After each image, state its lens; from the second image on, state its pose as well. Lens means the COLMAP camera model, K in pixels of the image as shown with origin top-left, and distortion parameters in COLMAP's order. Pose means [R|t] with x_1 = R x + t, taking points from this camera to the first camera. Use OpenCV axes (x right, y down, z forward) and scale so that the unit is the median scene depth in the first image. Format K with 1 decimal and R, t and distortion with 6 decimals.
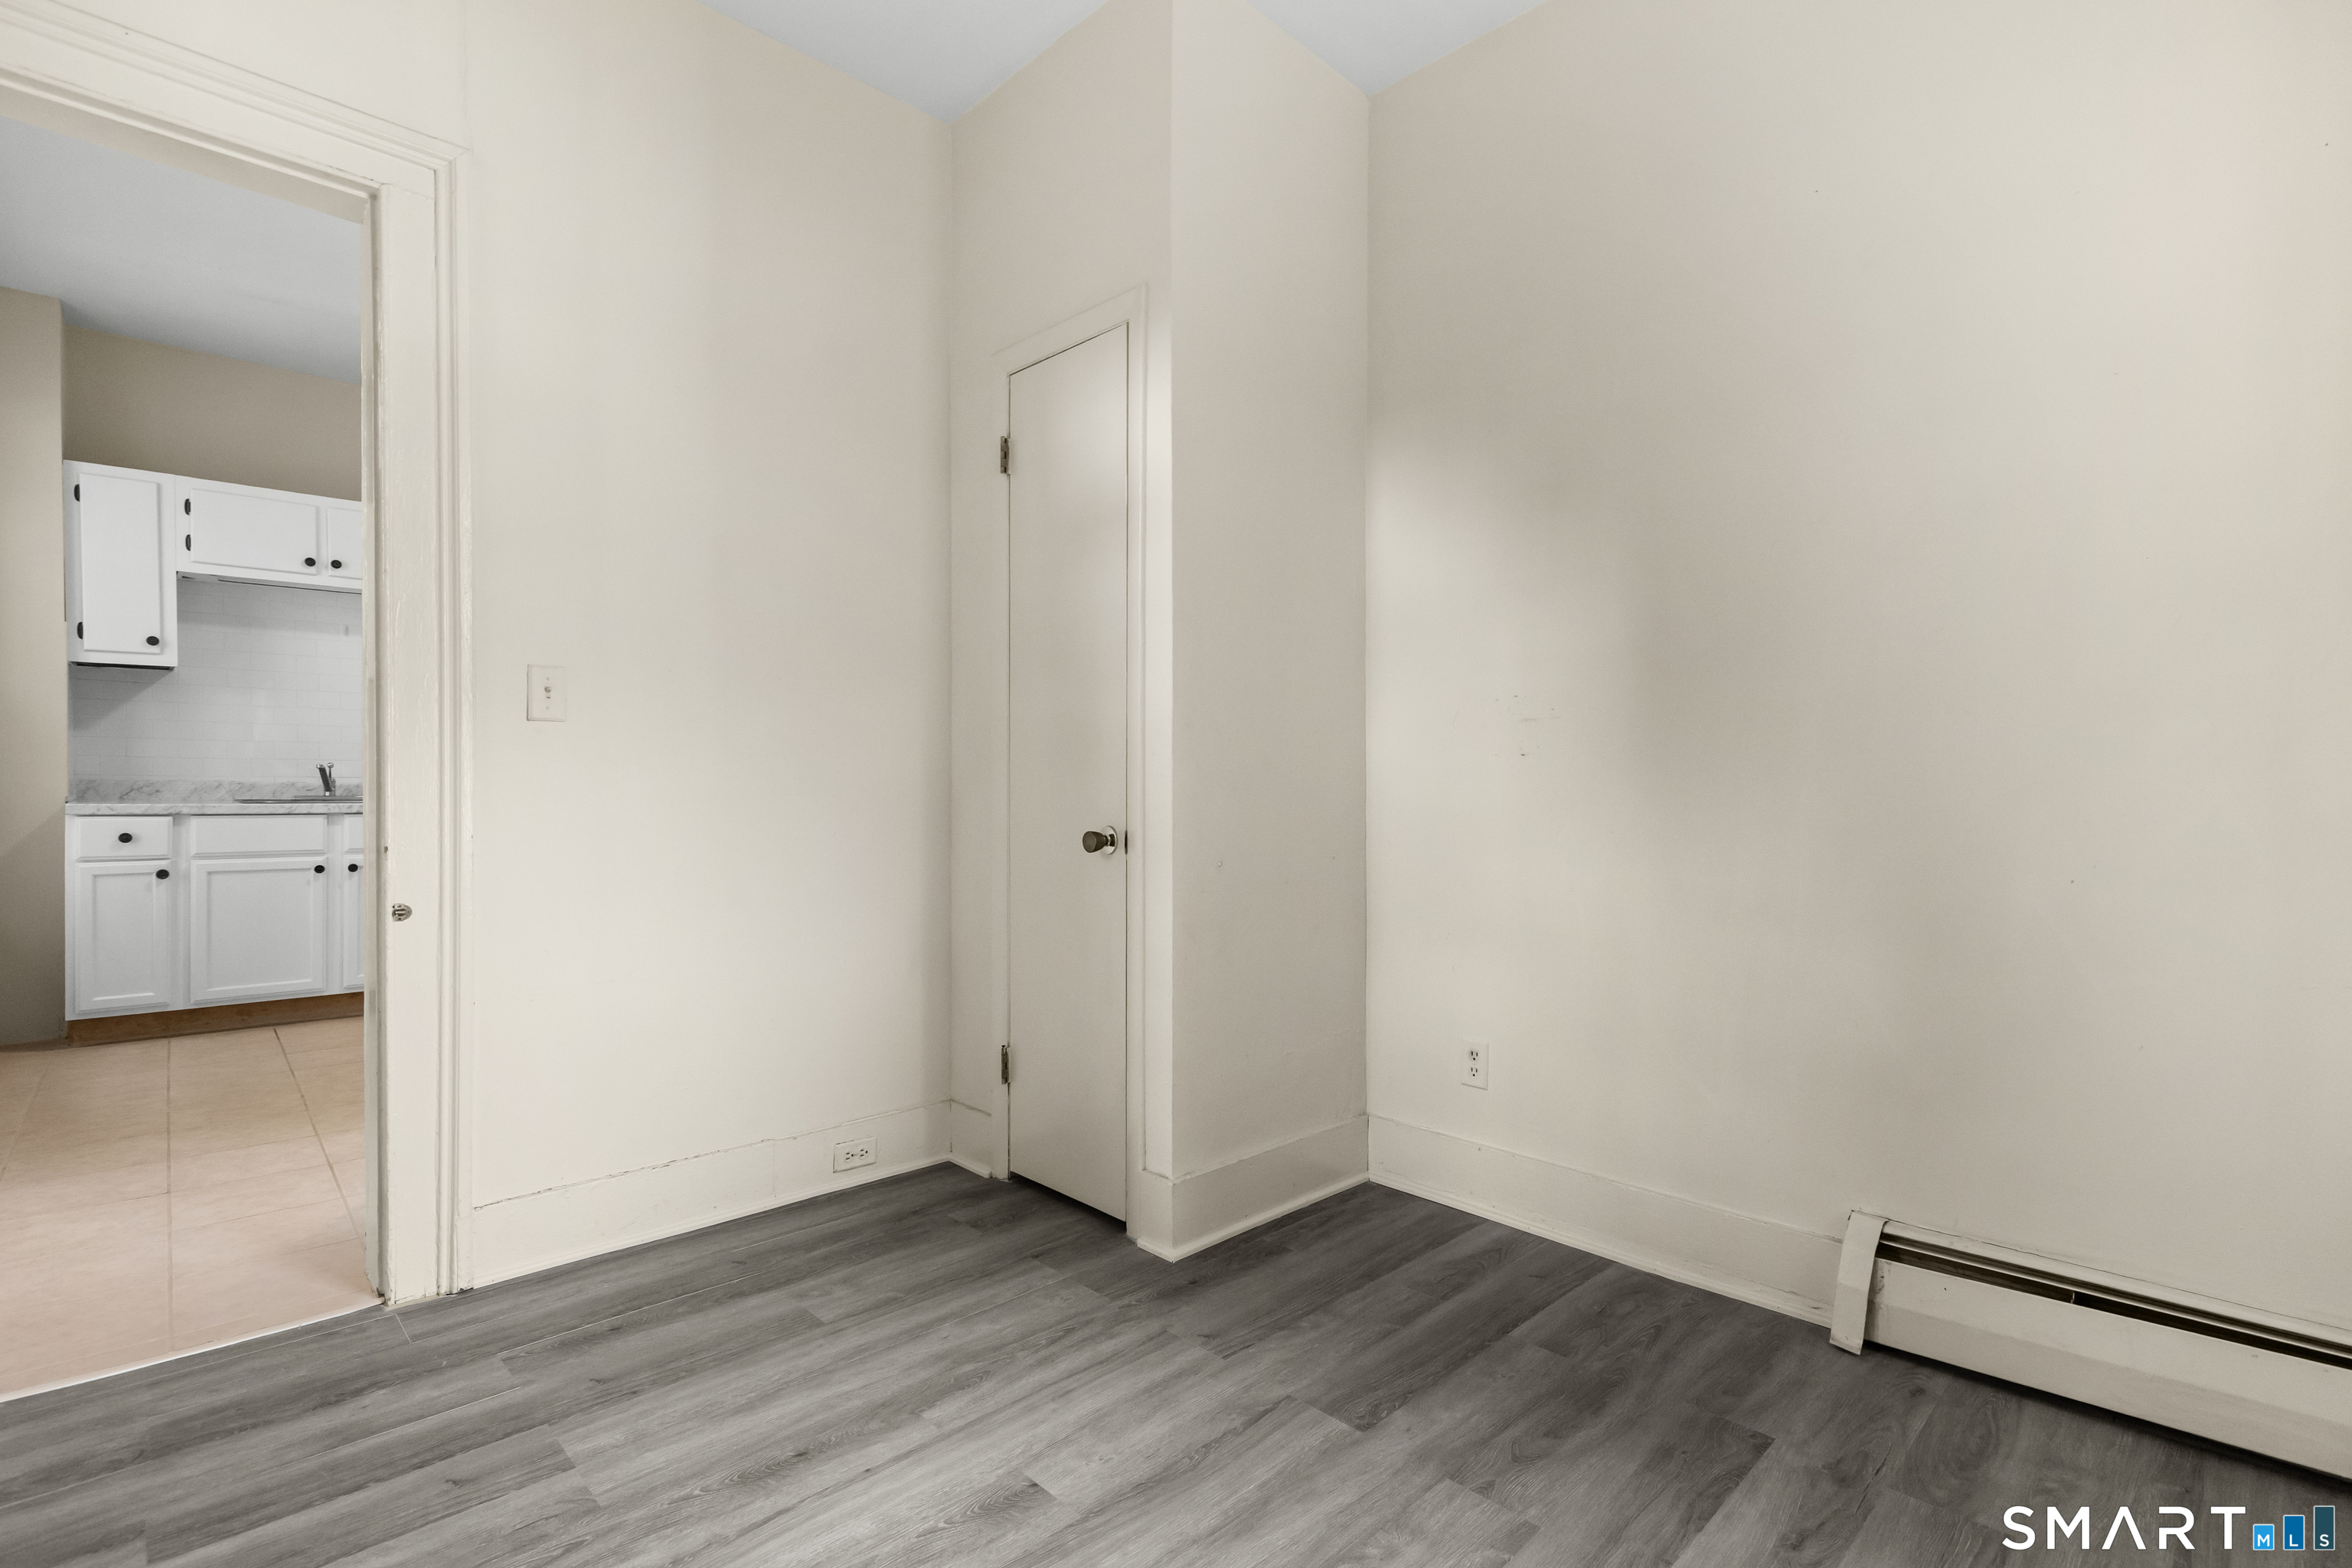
lens RADIAL K [[1089.2, 0, 1189.7], [0, 1089.2, 793.3], [0, 0, 1]] dist [0.008884, -0.000909]
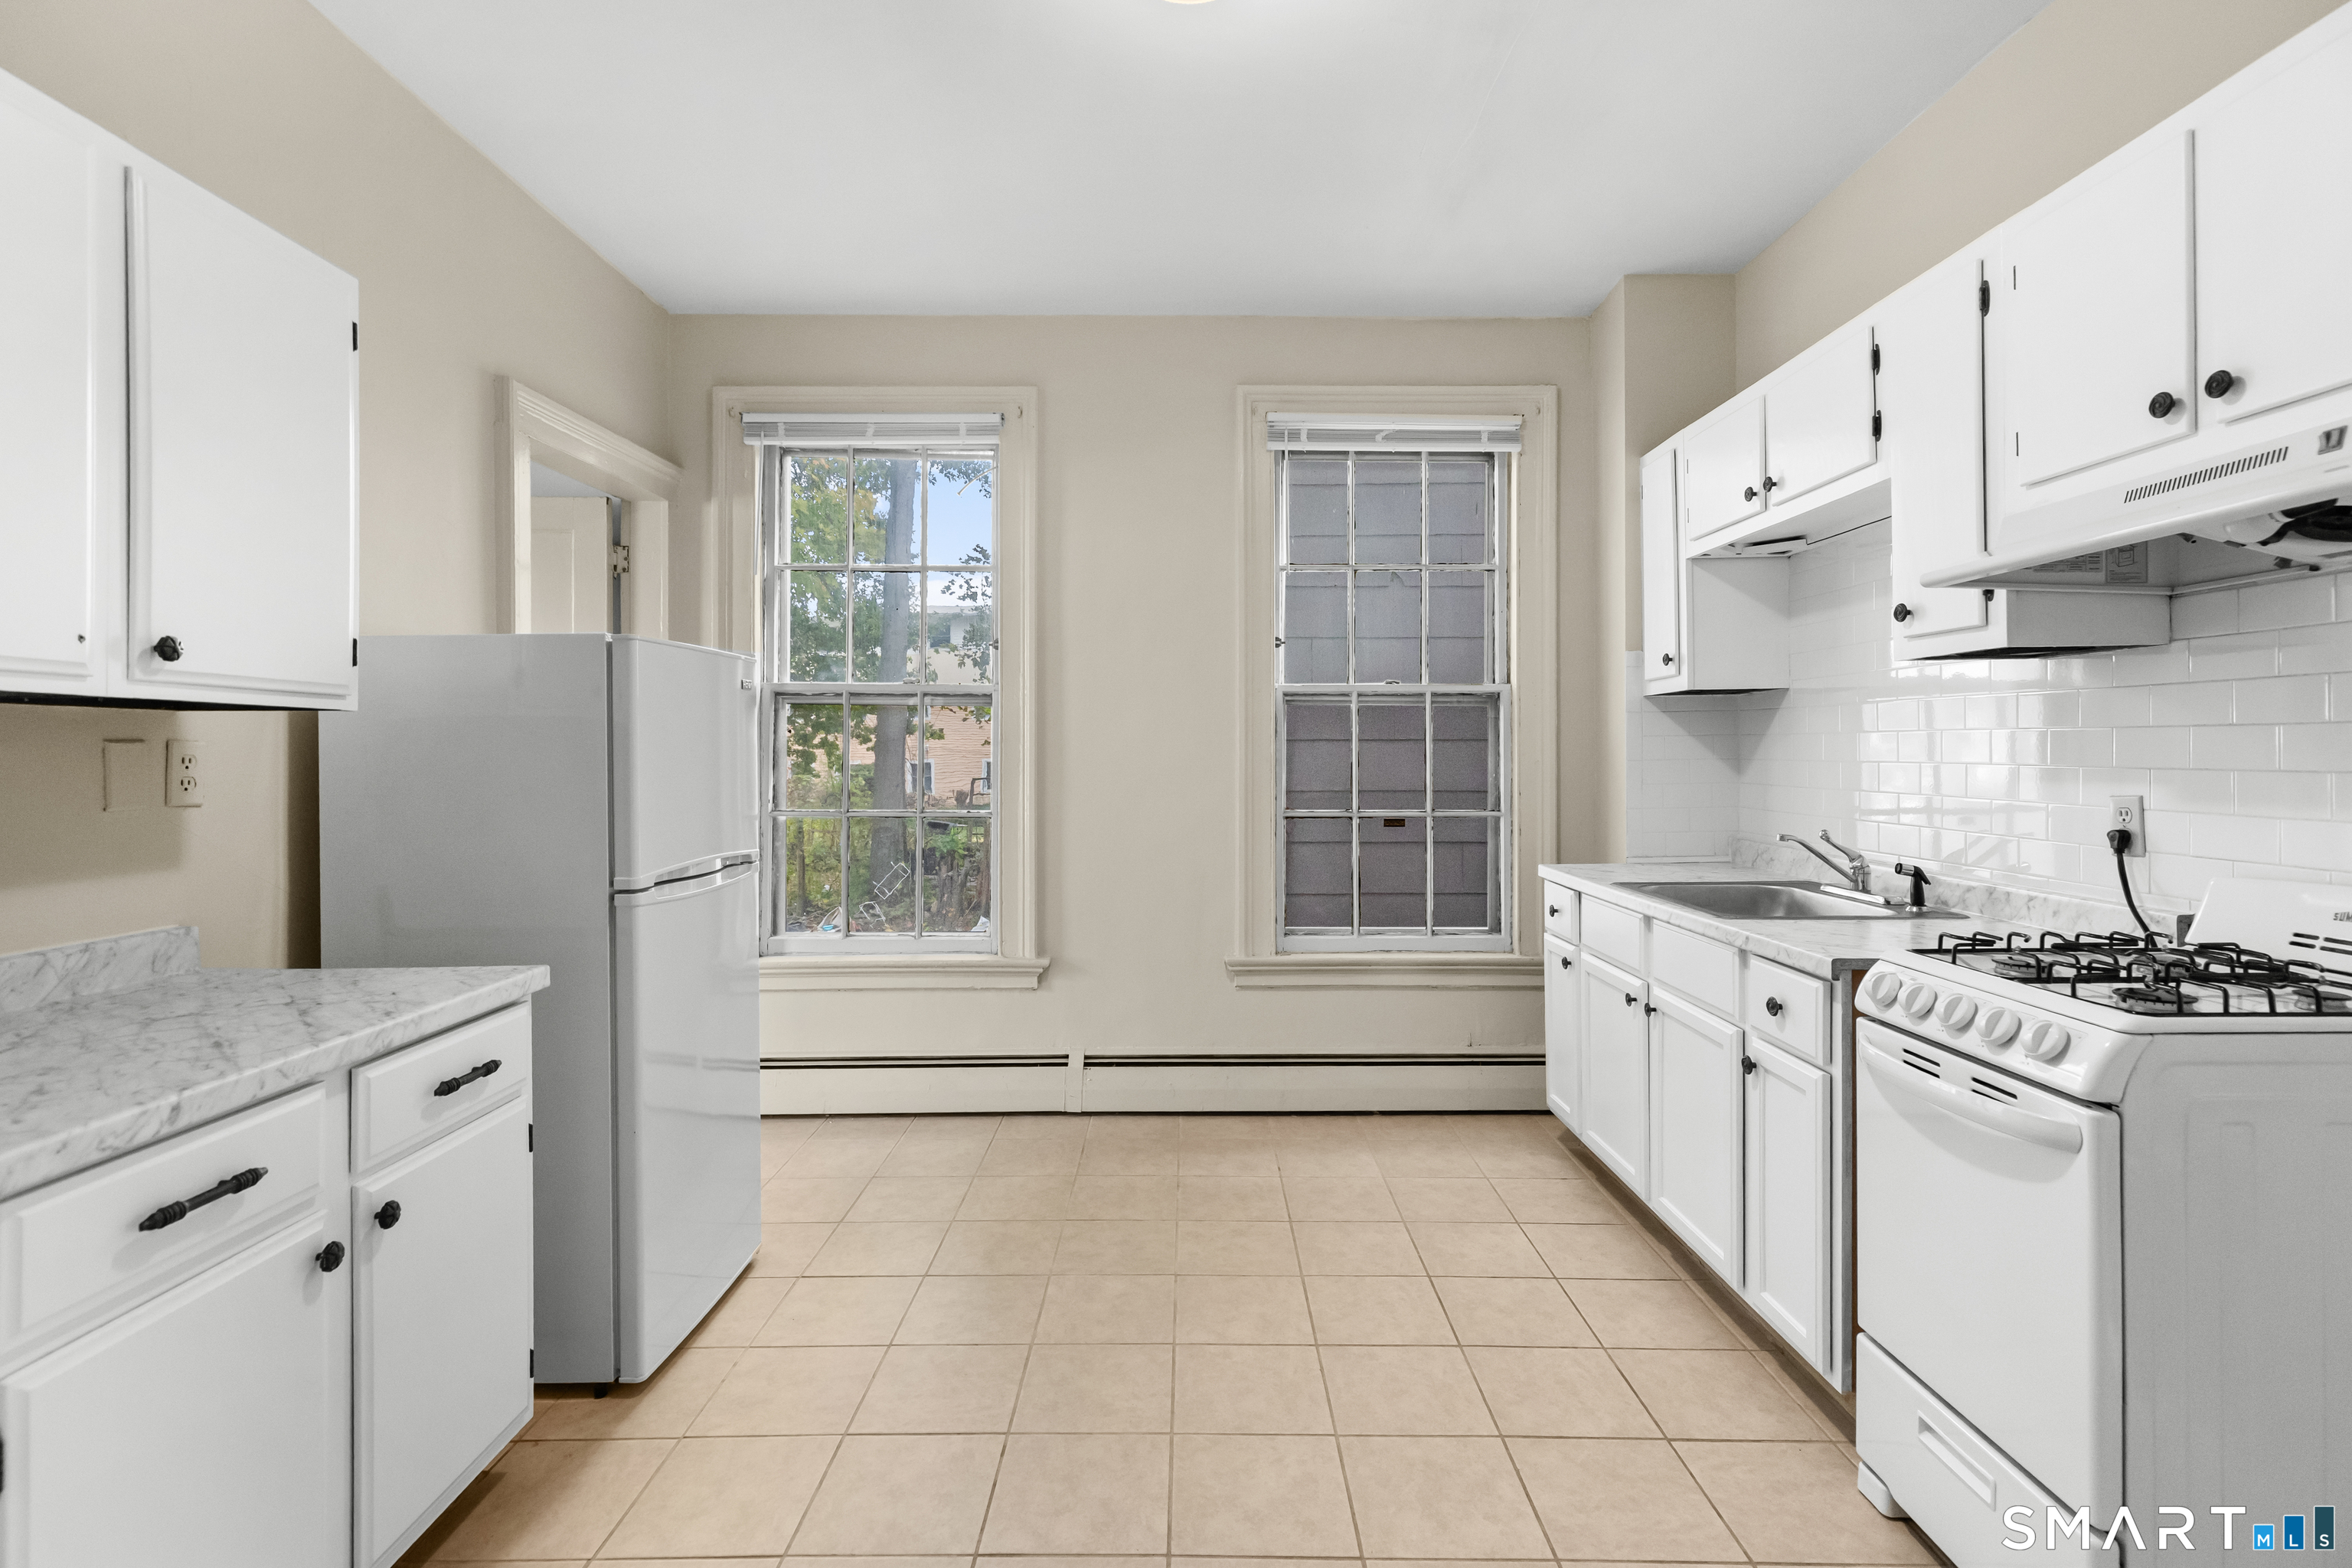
lens RADIAL K [[1089.2, 0, 1176.7], [0, 1089.2, 751.2], [0, 0, 1]] dist [0.008884, -0.000909]
pose [[-0.687148, -0.003103, -0.726510, -0.337511], [-0.007745, 0.999965, 0.003055, -0.154810], [0.726476, 0.007726, -0.687149, 2.622849]]
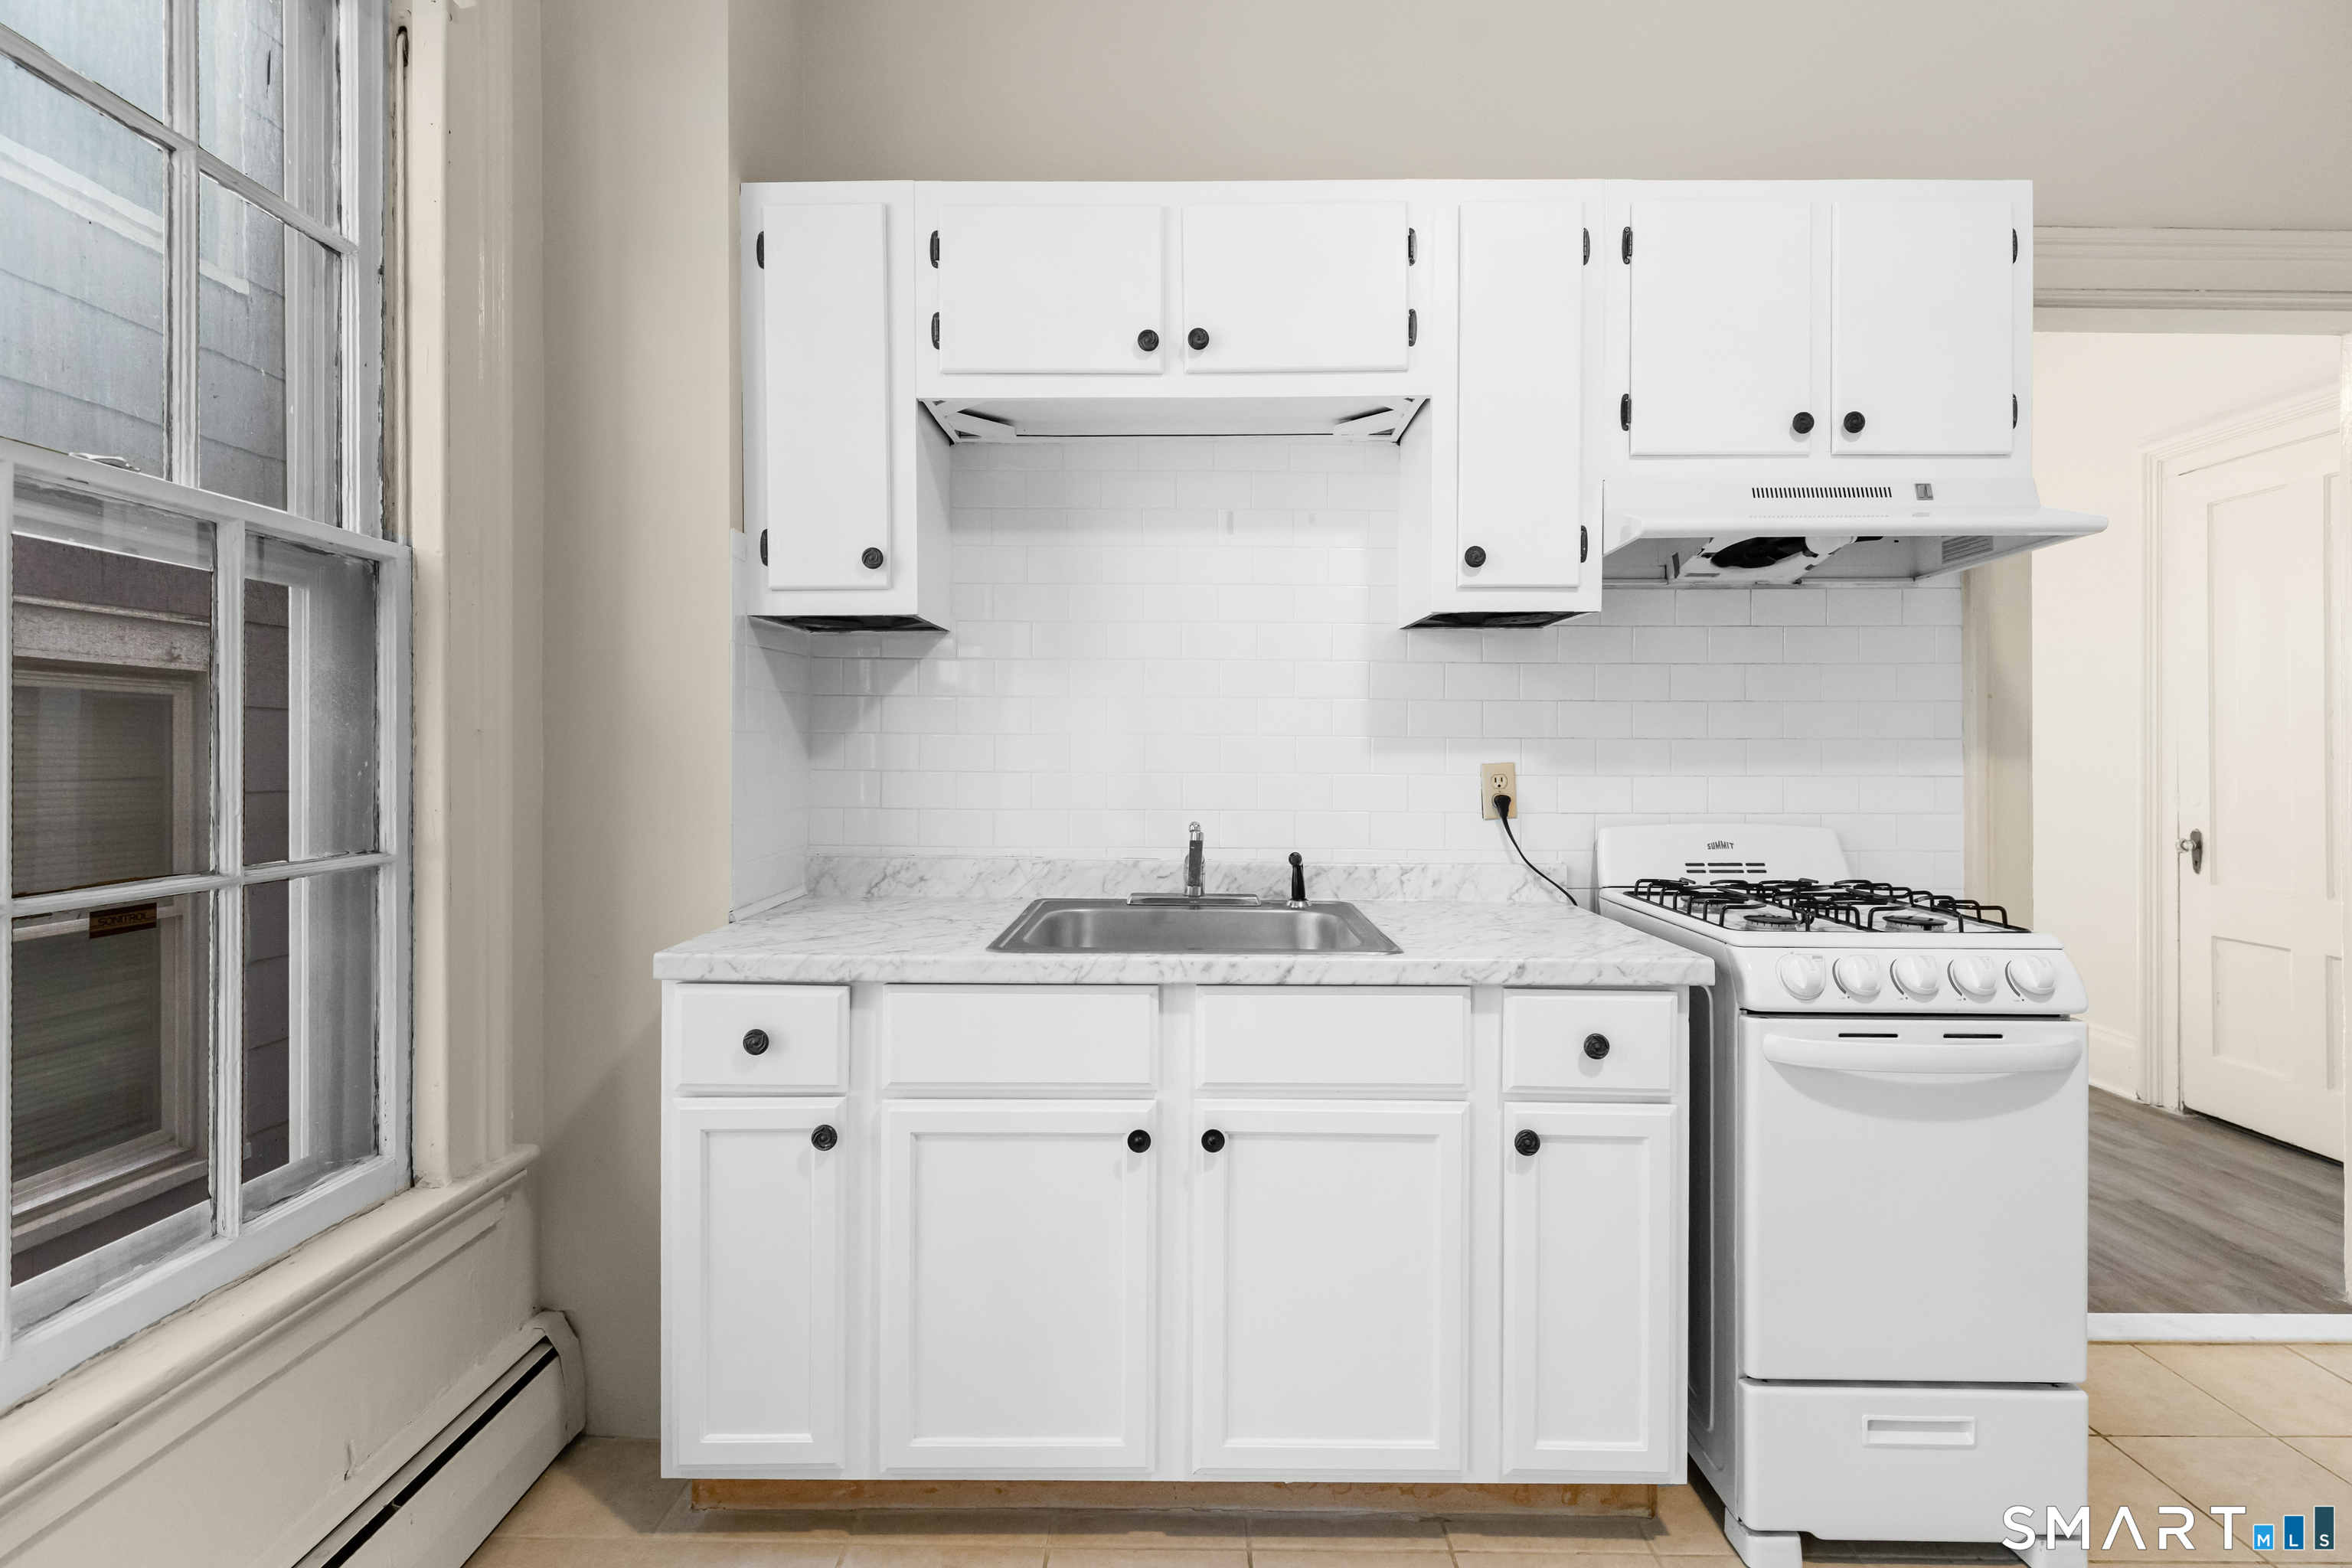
lens RADIAL K [[1089.2, 0, 1196.8], [0, 1089.2, 752.7], [0, 0, 1]] dist [0.008884, -0.000909]
pose [[0.730515, -0.003079, -0.682890, -1.131117], [-0.005201, 0.999936, -0.010072, -0.116362], [0.682877, 0.010910, 0.730452, 1.583949]]
